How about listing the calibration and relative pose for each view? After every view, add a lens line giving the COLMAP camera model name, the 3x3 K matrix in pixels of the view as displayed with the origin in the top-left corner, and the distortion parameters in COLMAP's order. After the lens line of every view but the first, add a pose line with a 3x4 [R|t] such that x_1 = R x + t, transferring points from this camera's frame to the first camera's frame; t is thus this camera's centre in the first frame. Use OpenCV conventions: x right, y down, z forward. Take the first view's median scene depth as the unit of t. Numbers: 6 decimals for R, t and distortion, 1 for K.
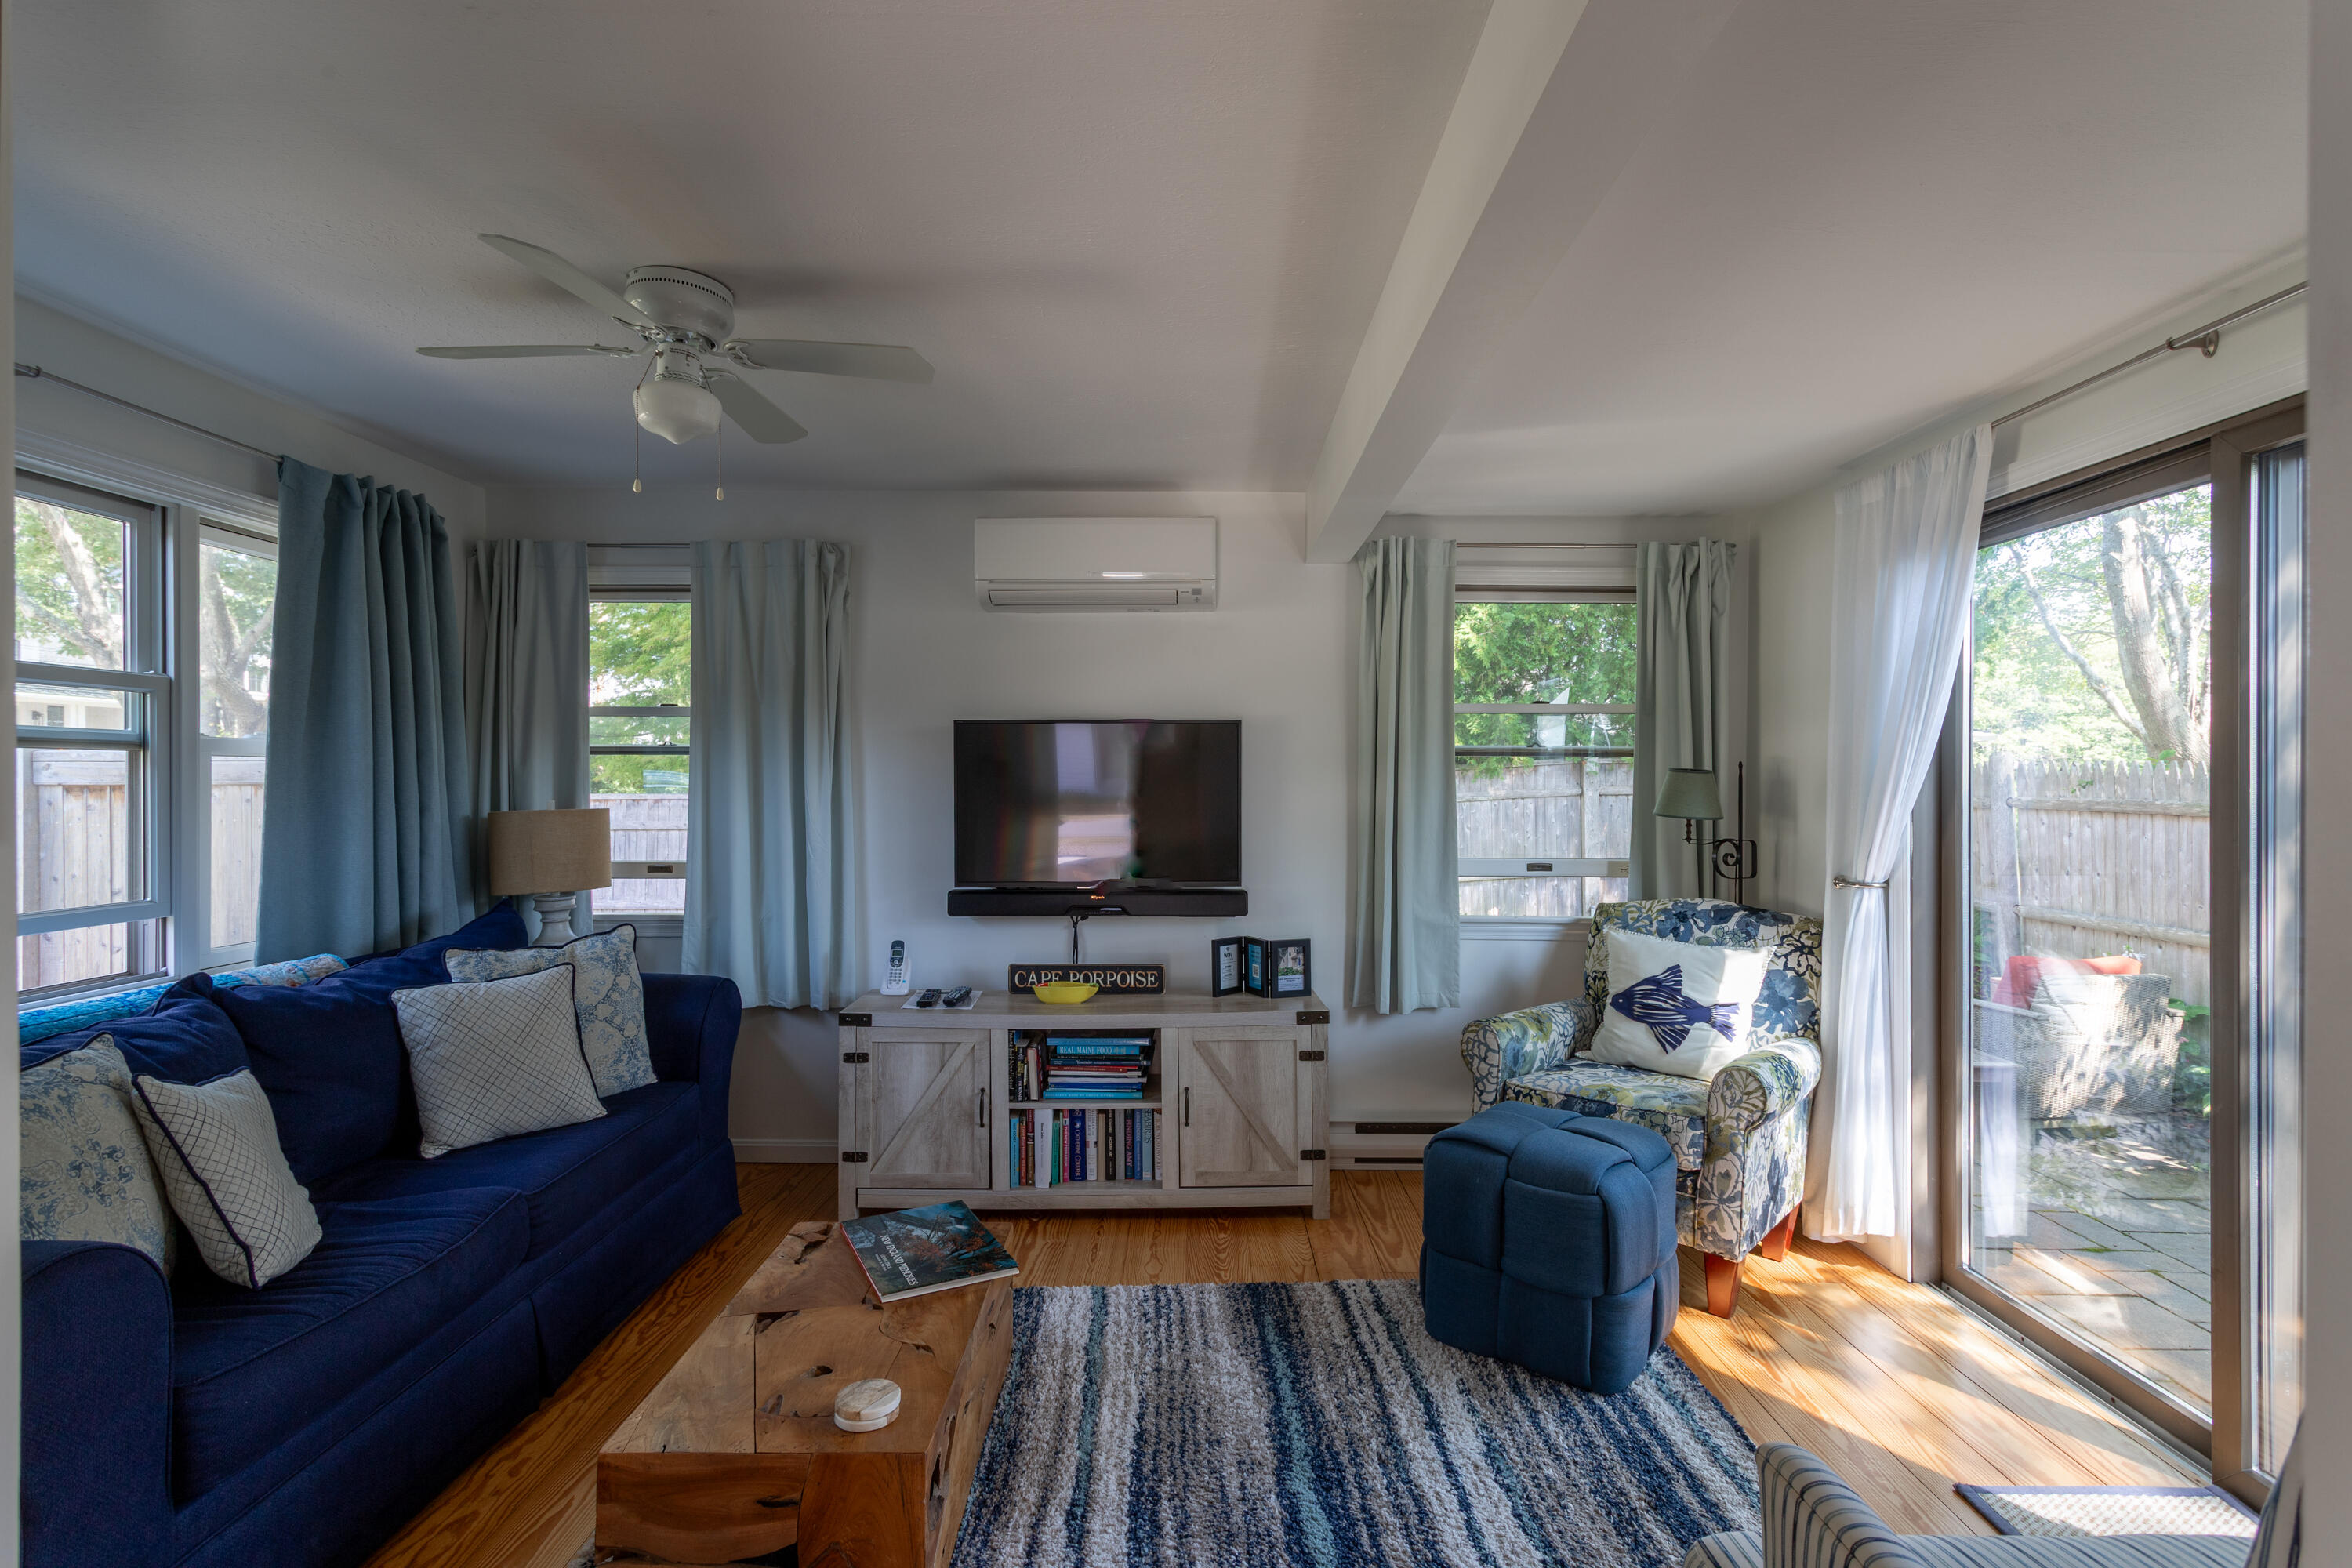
lens RADIAL K [[1123.4, 0, 1181.8], [0, 1123.4, 796.0], [0, 0, 1]] dist [-0.000866, 0.000592]
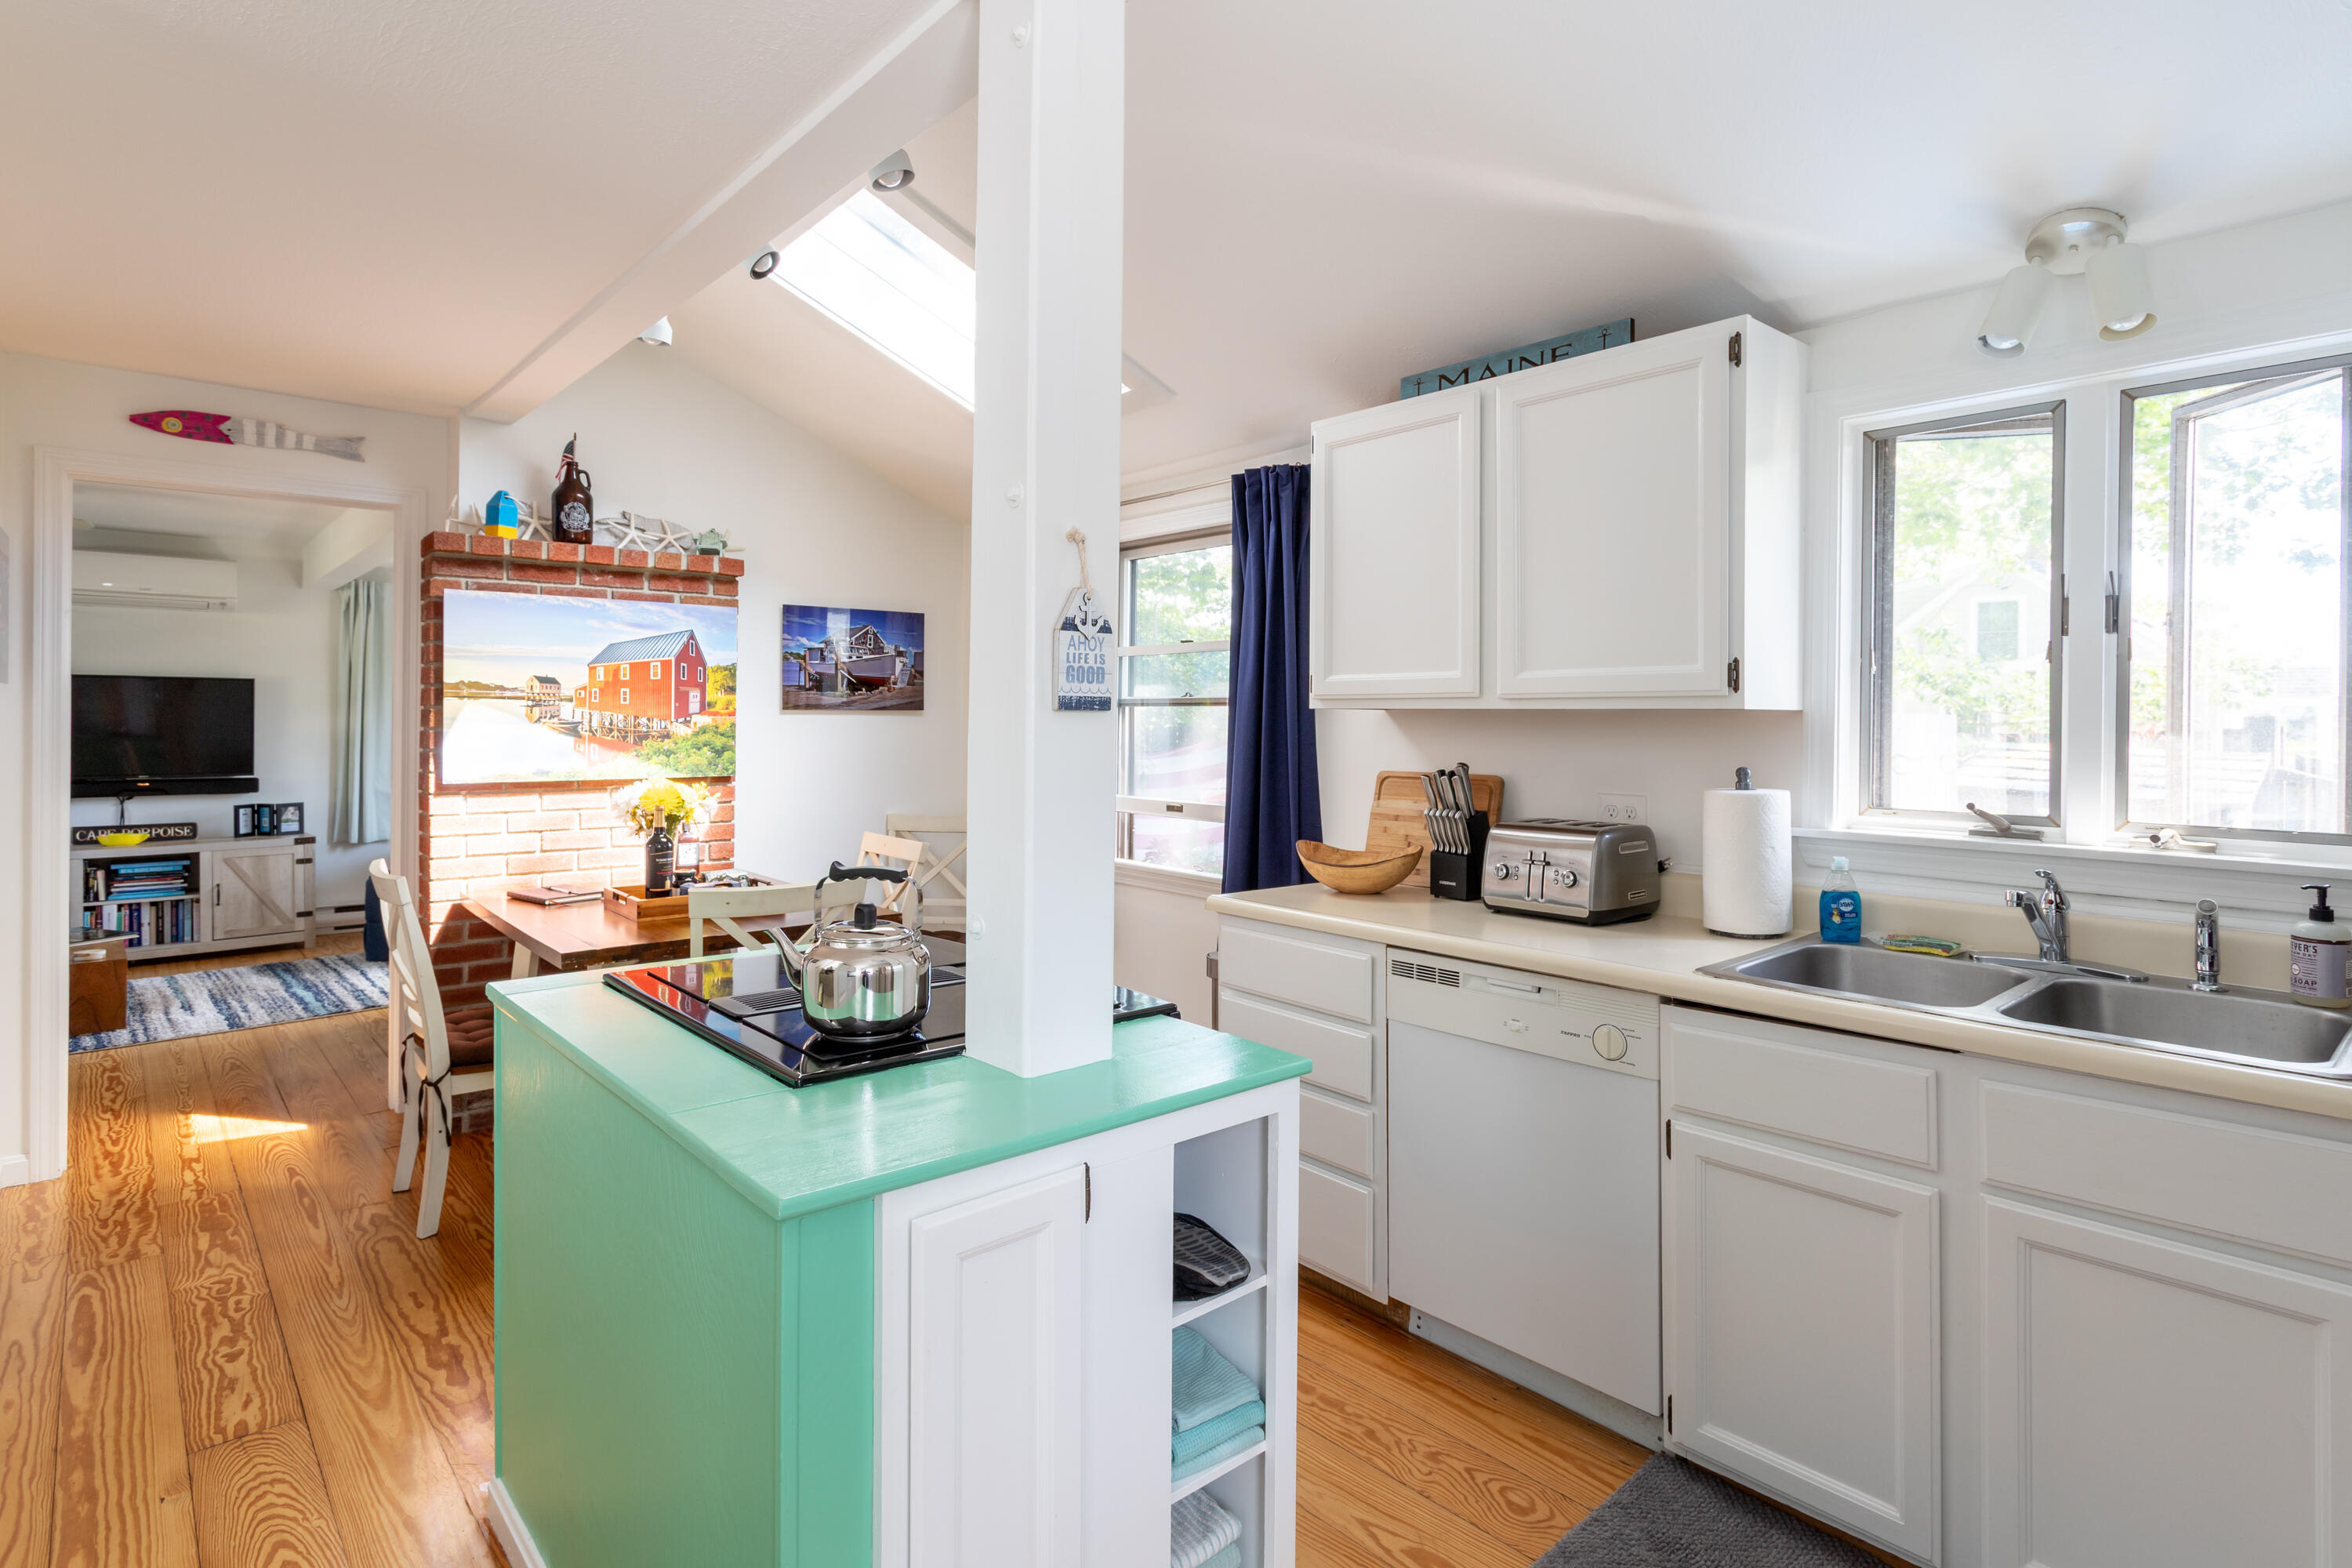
lens RADIAL K [[1180.3, 0, 1179.3], [0, 1180.3, 721.9], [0, 0, 1]] dist [0.001331, 0.000303]
pose [[0.732454, 0.003928, 0.680805, -0.157552], [0.001103, 0.999975, -0.006957, 0.014022], [-0.680815, 0.005846, 0.732432, -1.438484]]
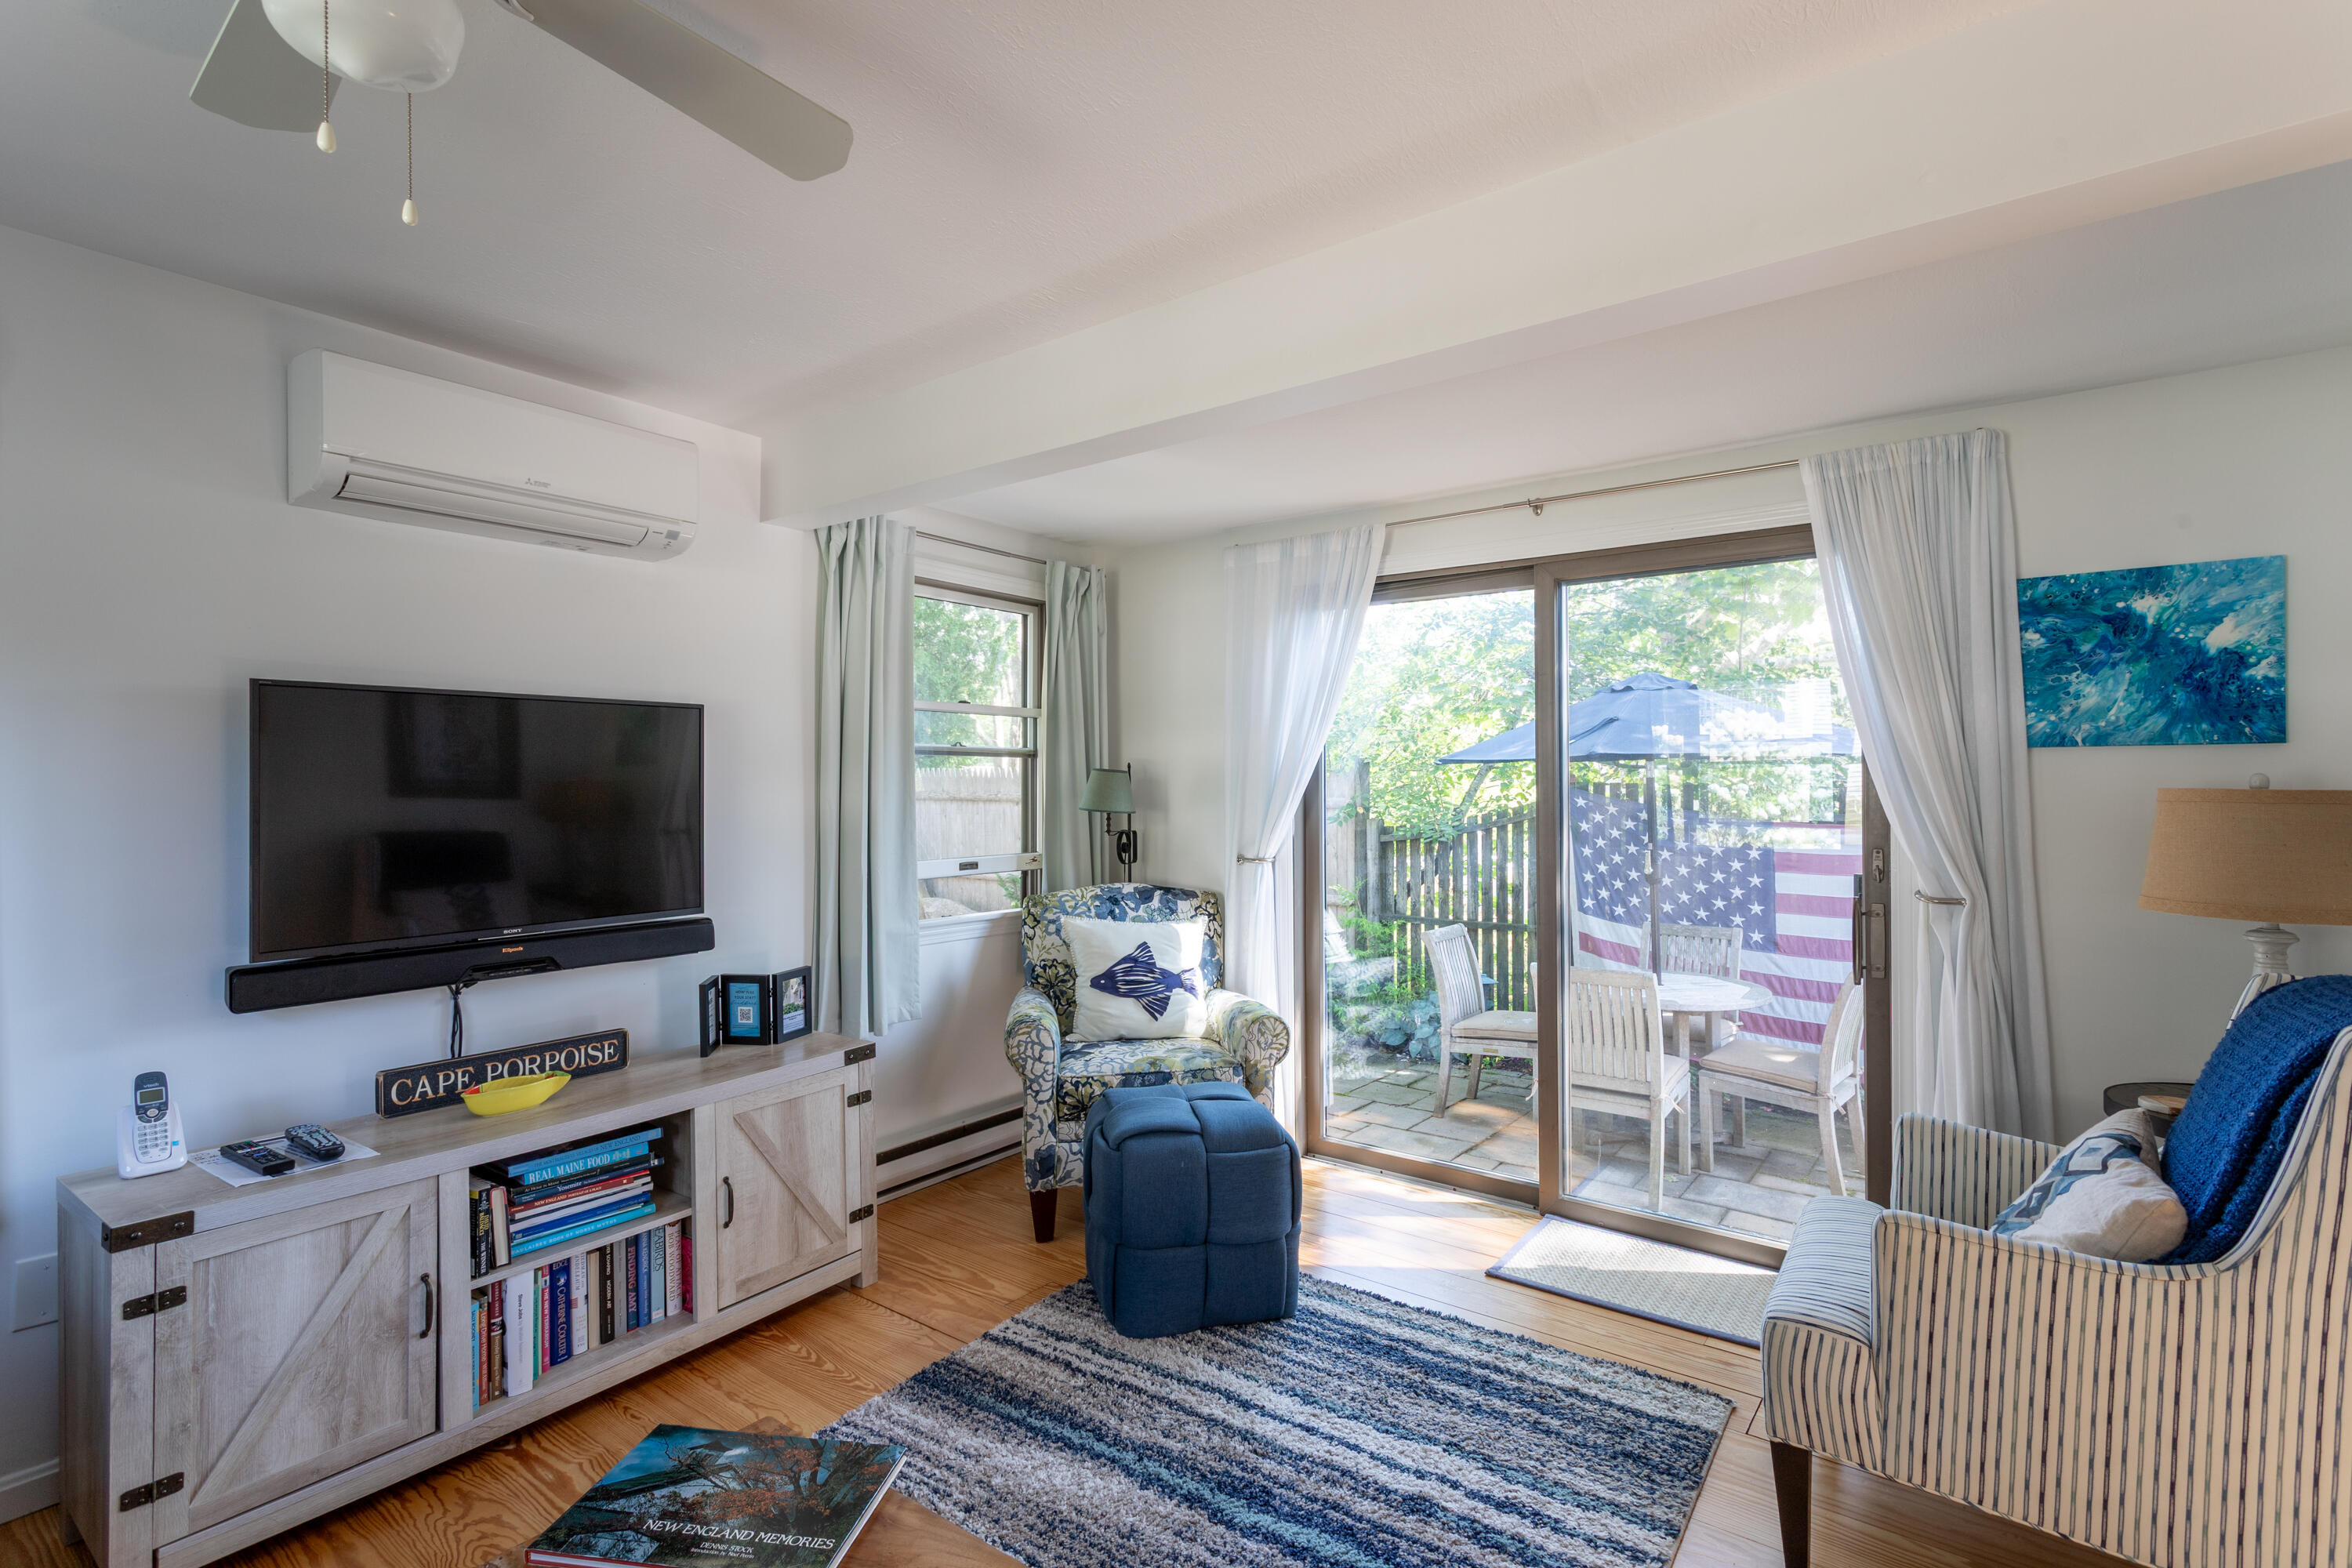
lens RADIAL K [[1105.0, 0, 1176.0], [0, 1105.0, 784.0], [0, 0, 1]] dist [0.000865, 0.001282]
pose [[0.595362, -0.003729, 0.803449, -0.420274], [0.013808, 0.999889, -0.005592, -0.002404], [-0.803339, 0.014423, 0.595348, 0.295585]]
